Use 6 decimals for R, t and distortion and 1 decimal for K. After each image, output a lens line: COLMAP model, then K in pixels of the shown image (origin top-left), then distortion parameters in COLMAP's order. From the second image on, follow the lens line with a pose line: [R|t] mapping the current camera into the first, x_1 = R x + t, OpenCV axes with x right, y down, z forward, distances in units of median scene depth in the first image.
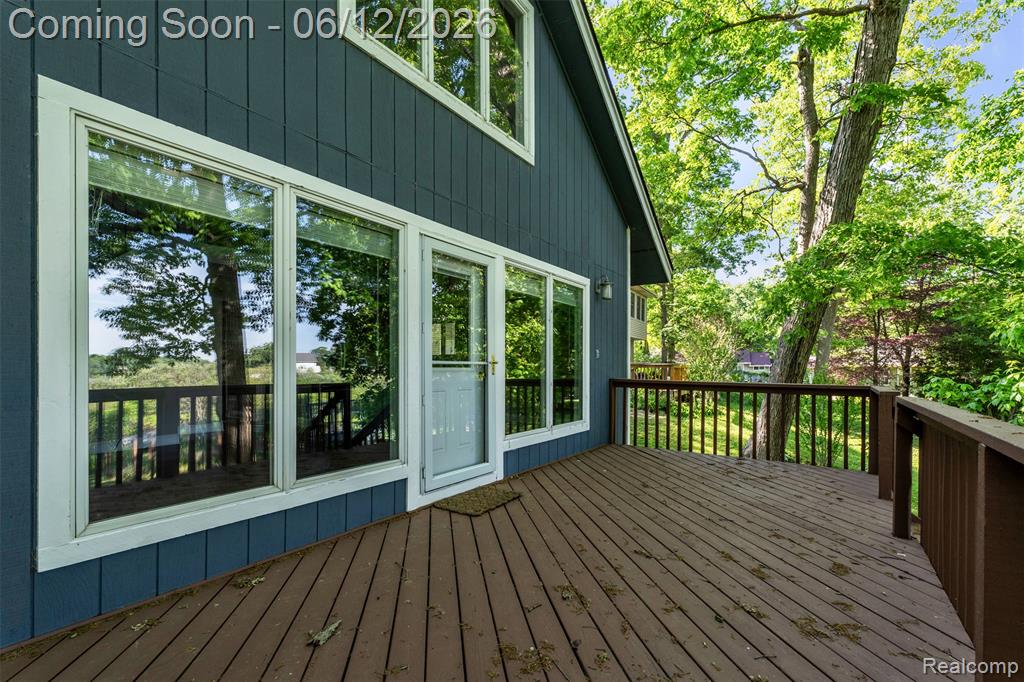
lens RADIAL K [[453.3, 0, 537.0], [0, 453.3, 353.3], [0, 0, 1]] dist [0.009044, -0.000106]
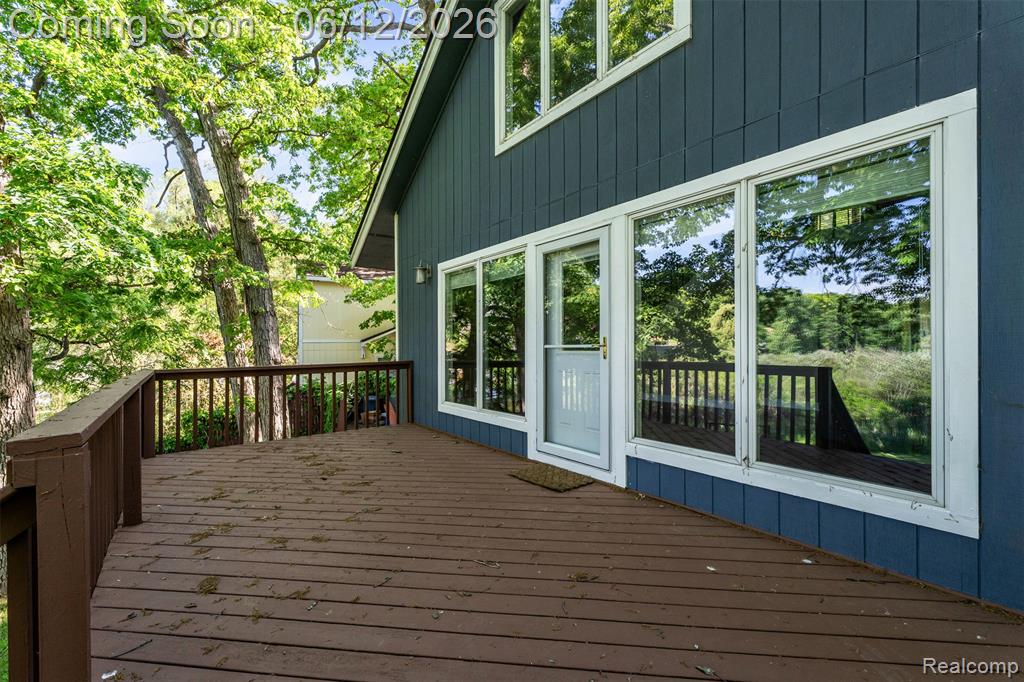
lens RADIAL K [[434.7, 0, 512.0], [0, 434.7, 341.0], [0, 0, 1]] dist [0.000930, 0.000306]
pose [[-0.336858, -0.011676, -0.941483, 0.850486], [0.035405, 0.999059, -0.025058, 0.027982], [0.940889, -0.041775, -0.336128, 1.247428]]
